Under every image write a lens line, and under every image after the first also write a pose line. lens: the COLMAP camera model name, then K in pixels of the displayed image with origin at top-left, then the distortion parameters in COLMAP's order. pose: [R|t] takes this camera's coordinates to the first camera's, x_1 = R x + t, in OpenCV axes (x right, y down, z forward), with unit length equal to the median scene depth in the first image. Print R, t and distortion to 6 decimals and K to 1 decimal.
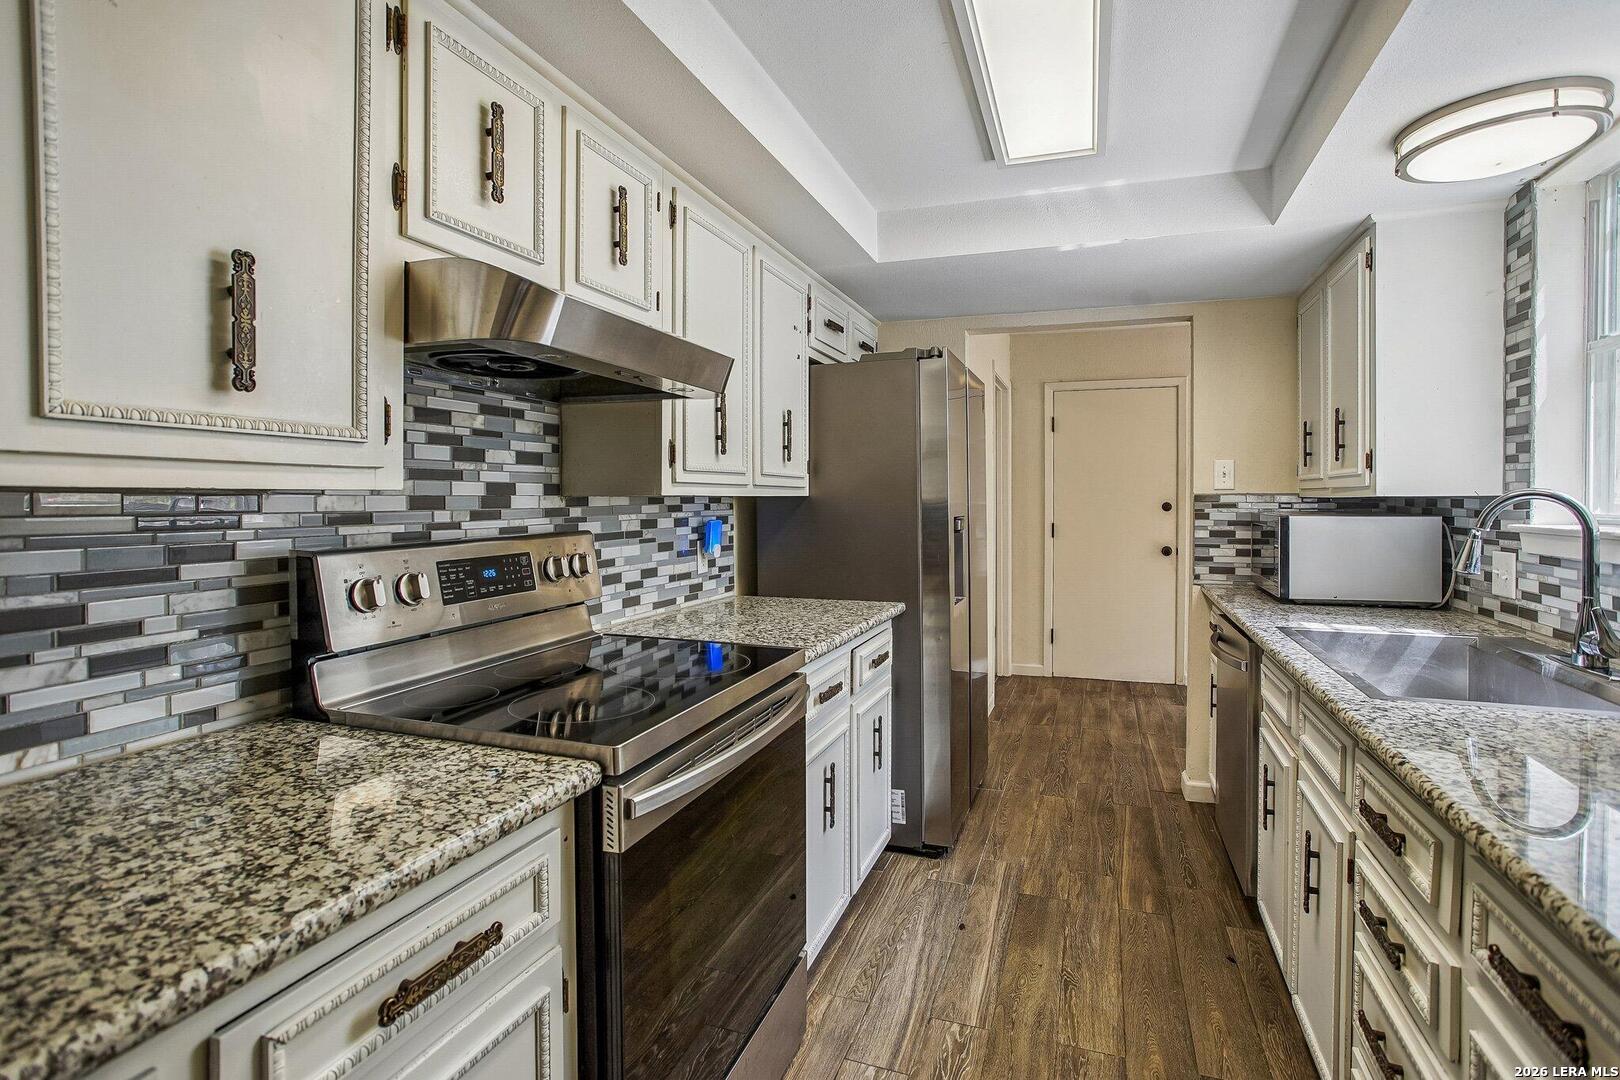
lens RADIAL K [[780.7, 0, 808.8], [0, 780.7, 511.9], [0, 0, 1]] dist [-0.045164, 0.026897]
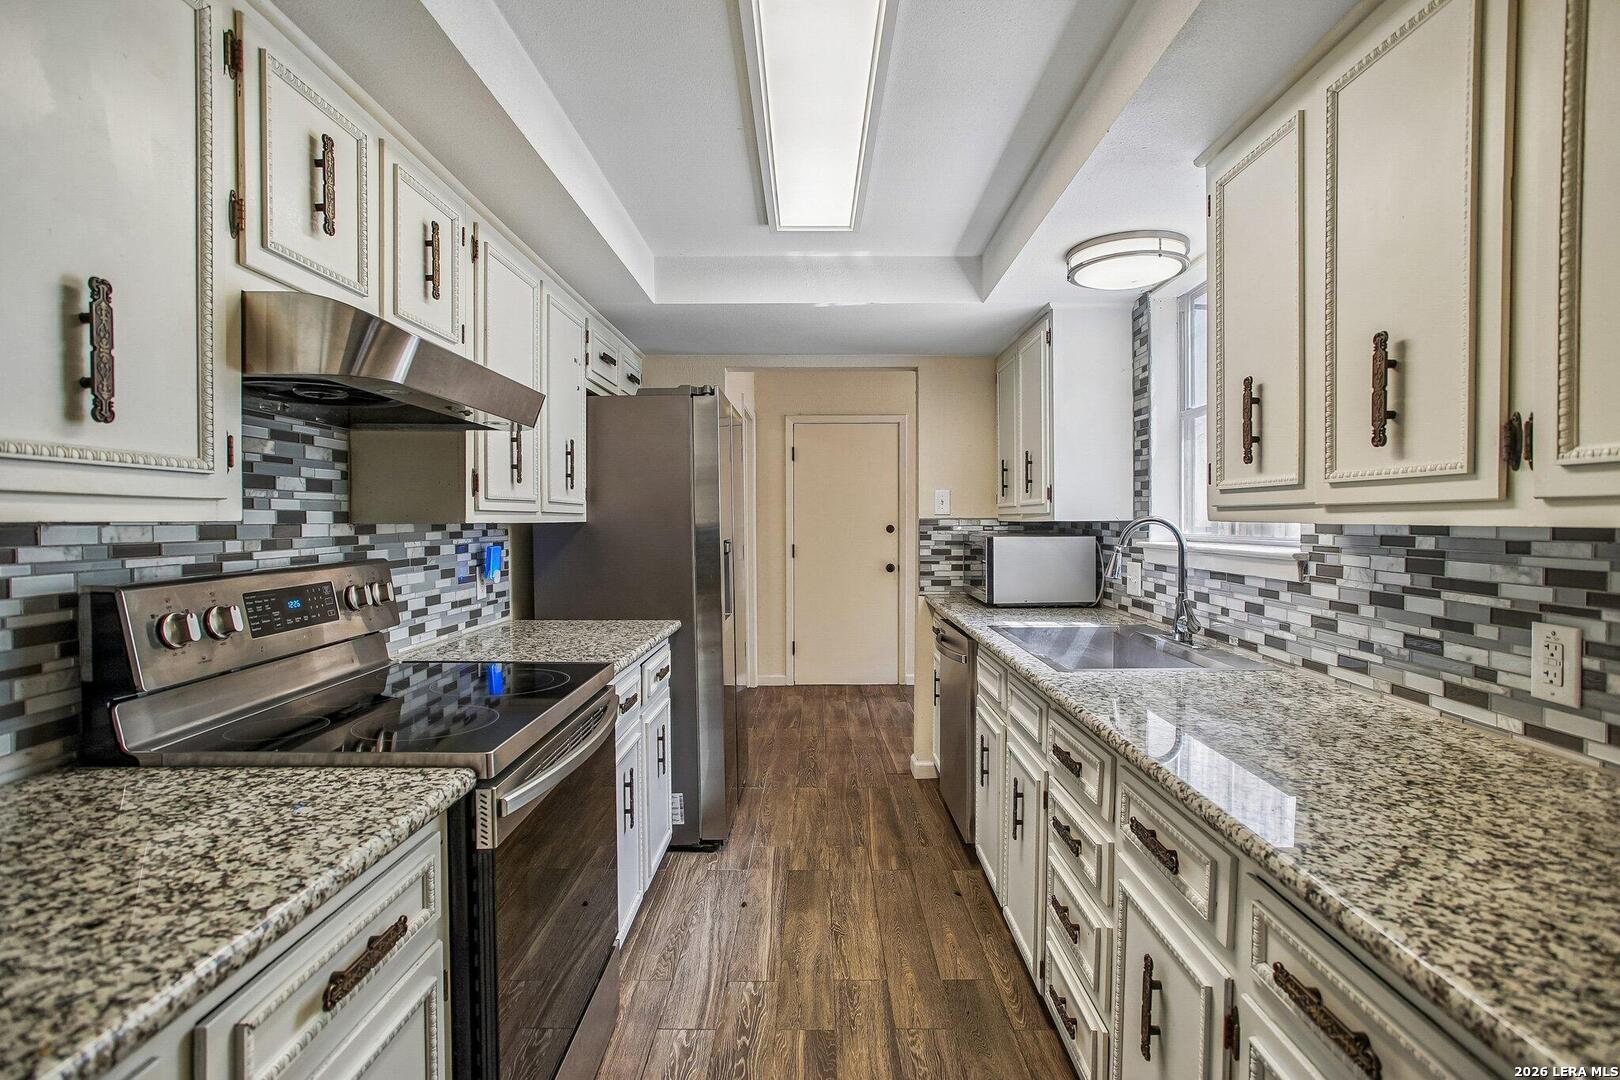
lens RADIAL K [[759.5, 0, 810.0], [0, 759.5, 540.0], [0, 0, 1]] dist [-0.050473, 0.036755]
pose [[0.944419, -0.010353, 0.328583, -0.082403], [0.008039, 0.999932, 0.008398, -0.003312], [-0.328647, -0.005290, 0.944438, -0.081271]]
